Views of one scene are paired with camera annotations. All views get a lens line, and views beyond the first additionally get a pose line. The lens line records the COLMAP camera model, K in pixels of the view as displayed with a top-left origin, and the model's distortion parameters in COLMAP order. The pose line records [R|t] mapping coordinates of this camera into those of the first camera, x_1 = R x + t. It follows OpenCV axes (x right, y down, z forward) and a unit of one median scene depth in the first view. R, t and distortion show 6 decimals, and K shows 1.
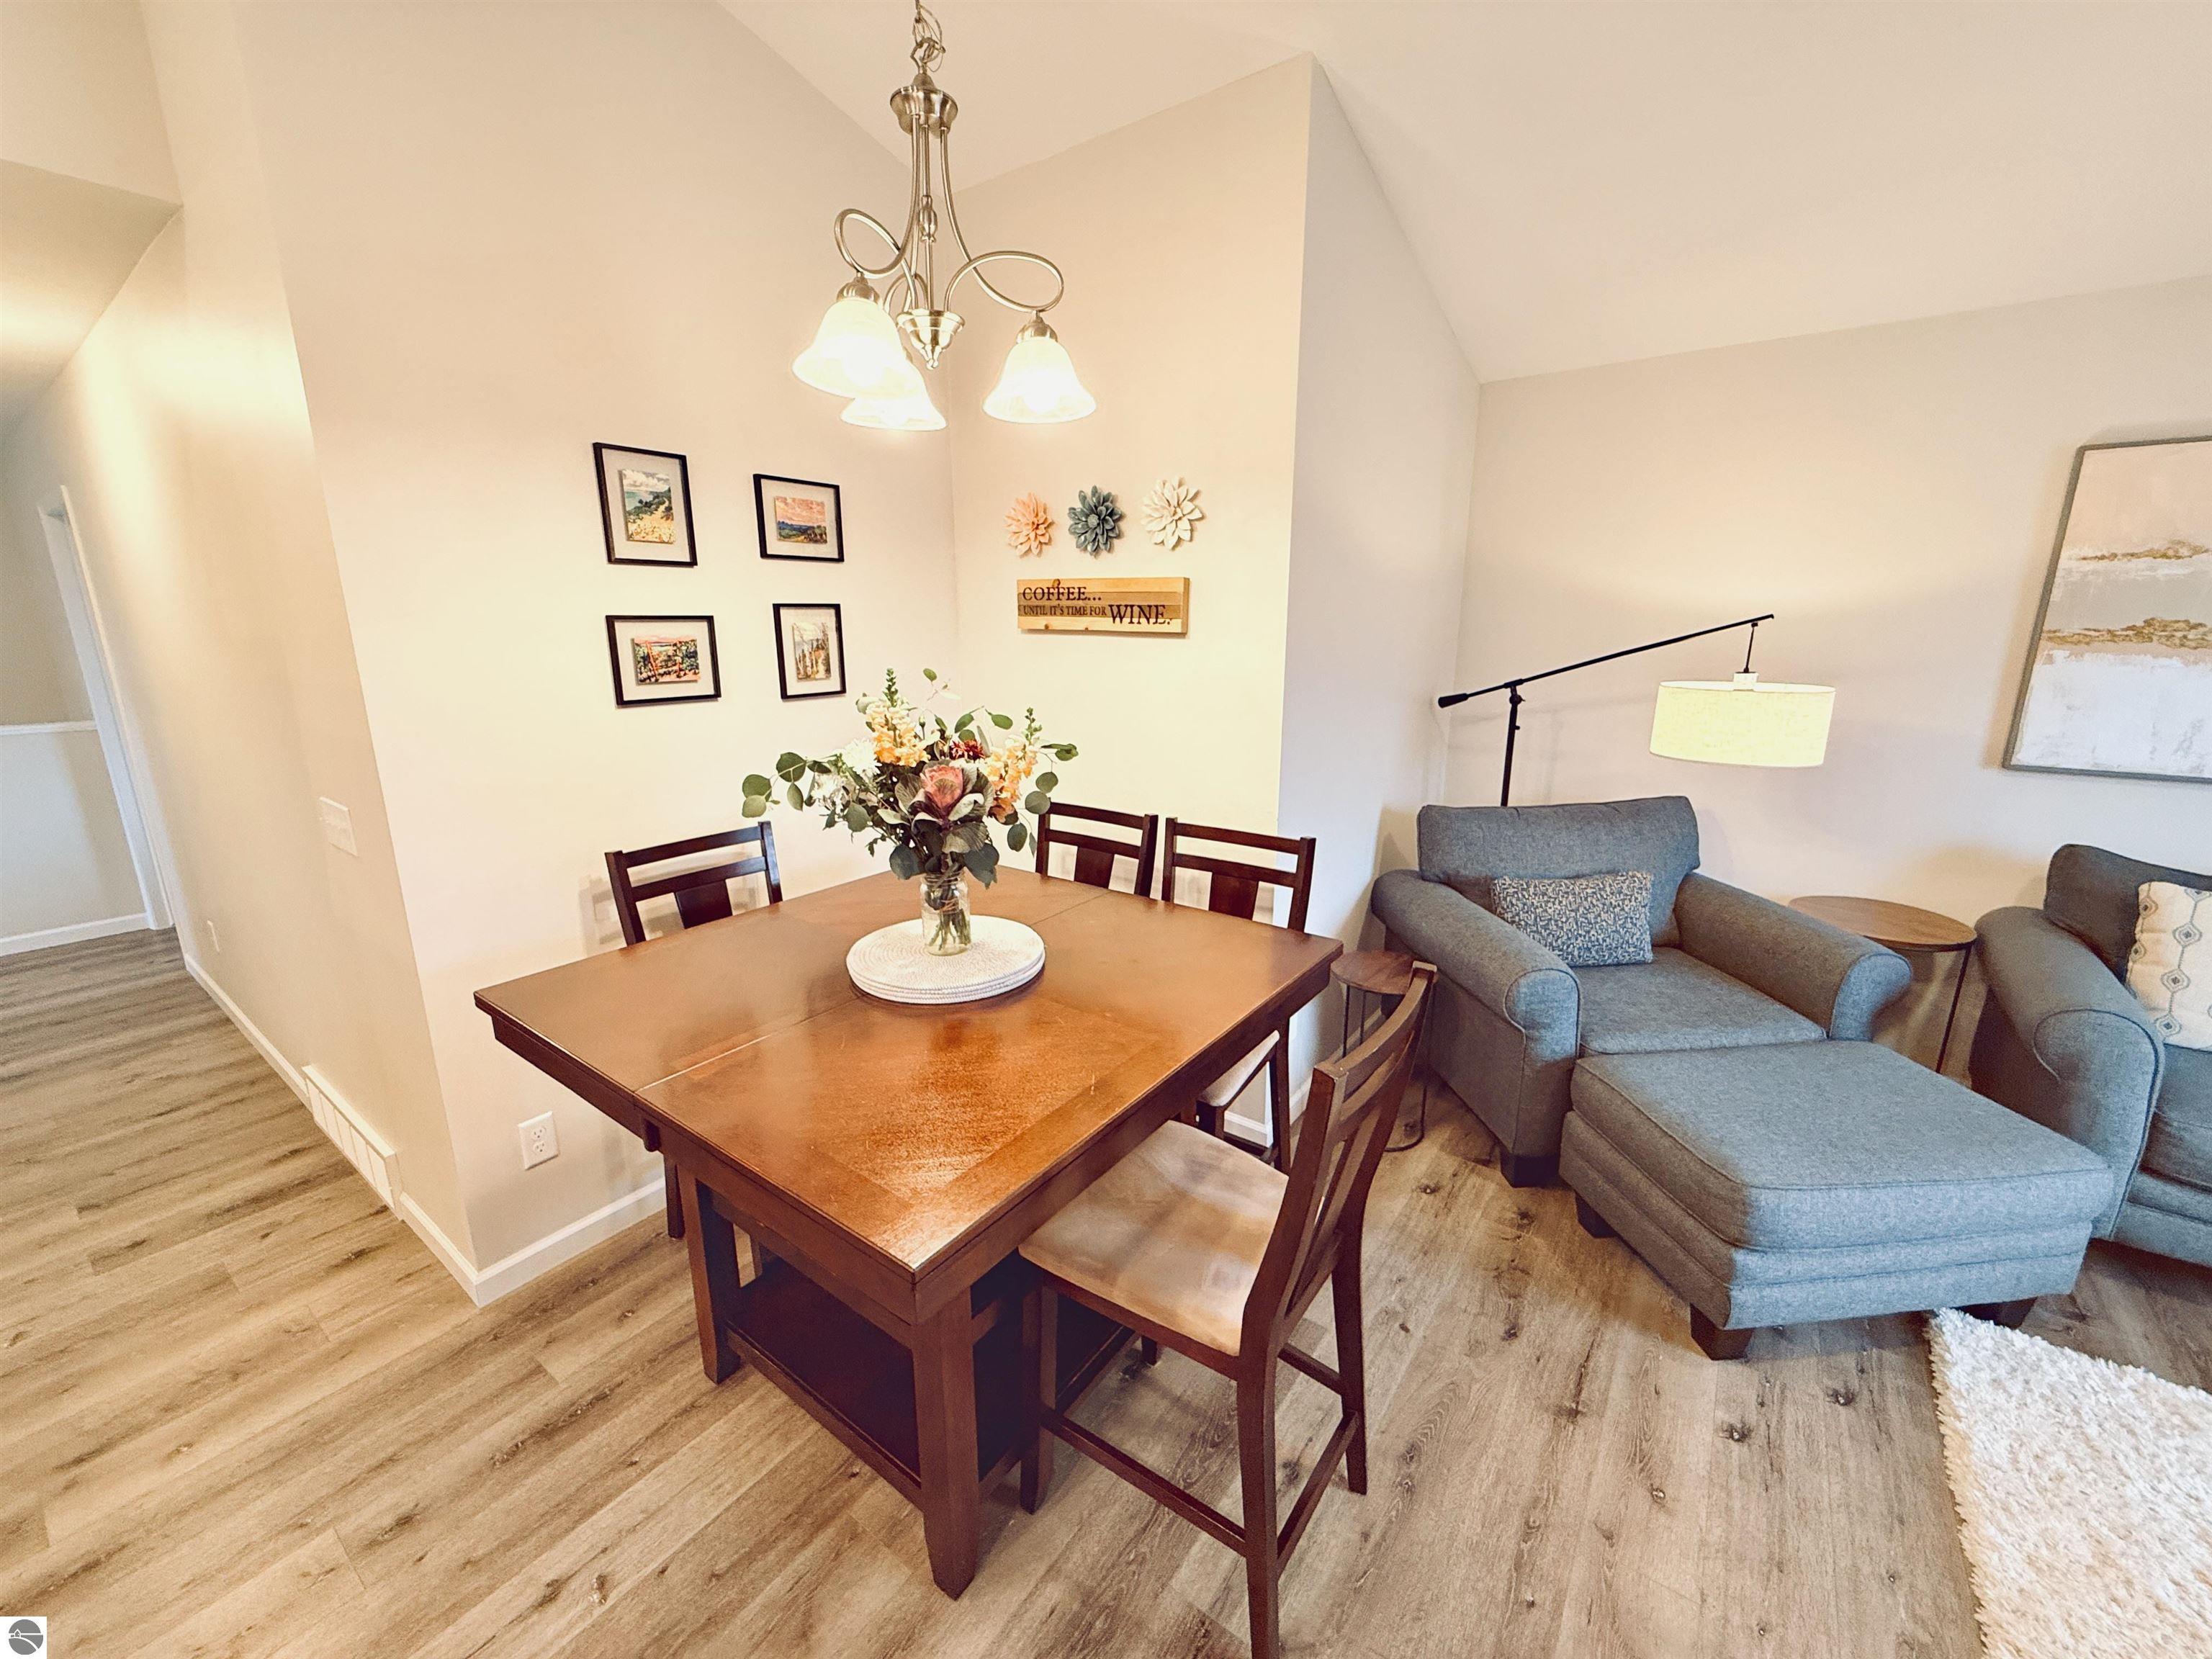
lens RADIAL K [[879.5, 0, 1103.5], [0, 879.5, 827.0], [0, 0, 1]] dist [0.000436, 0.000356]
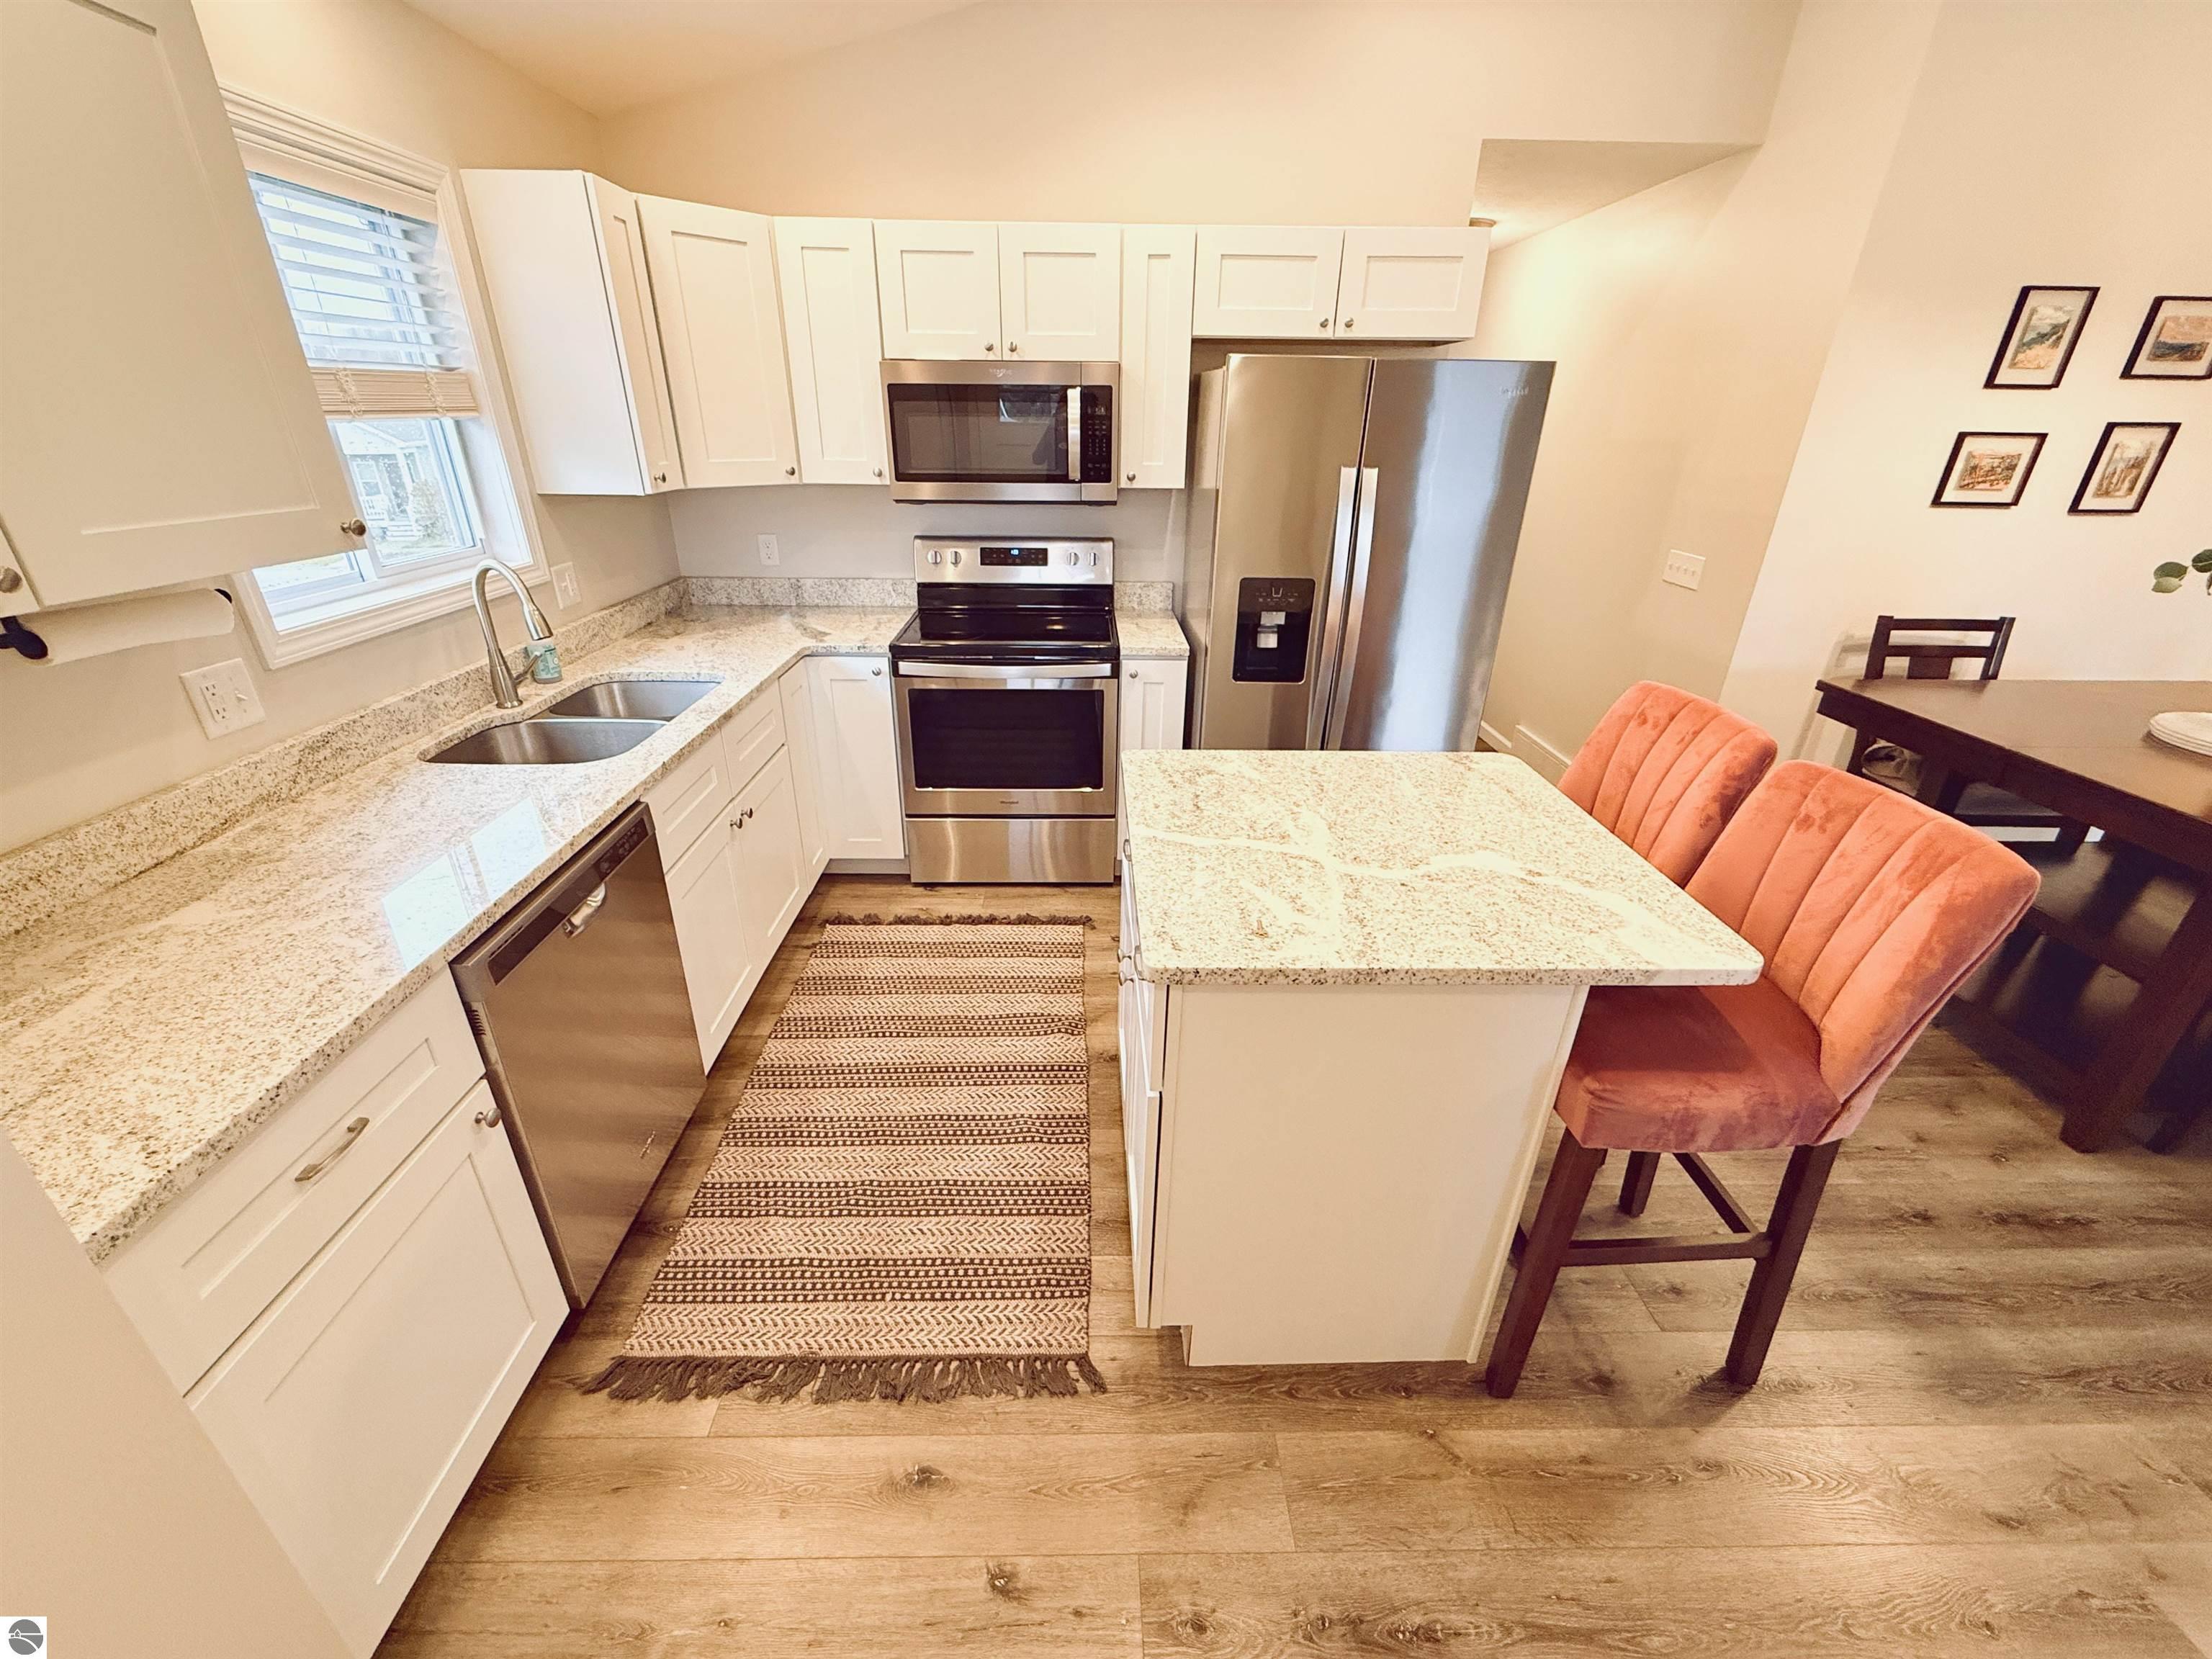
lens RADIAL K [[879.5, 0, 1104.9], [0, 879.5, 824.7], [0, 0, 1]] dist [0.000436, 0.000356]
pose [[0.607091, 0.342766, -0.716904, -0.191372], [-0.198778, 0.939007, 0.280628, 0.181373], [0.769368, -0.027862, 0.638198, -0.777668]]
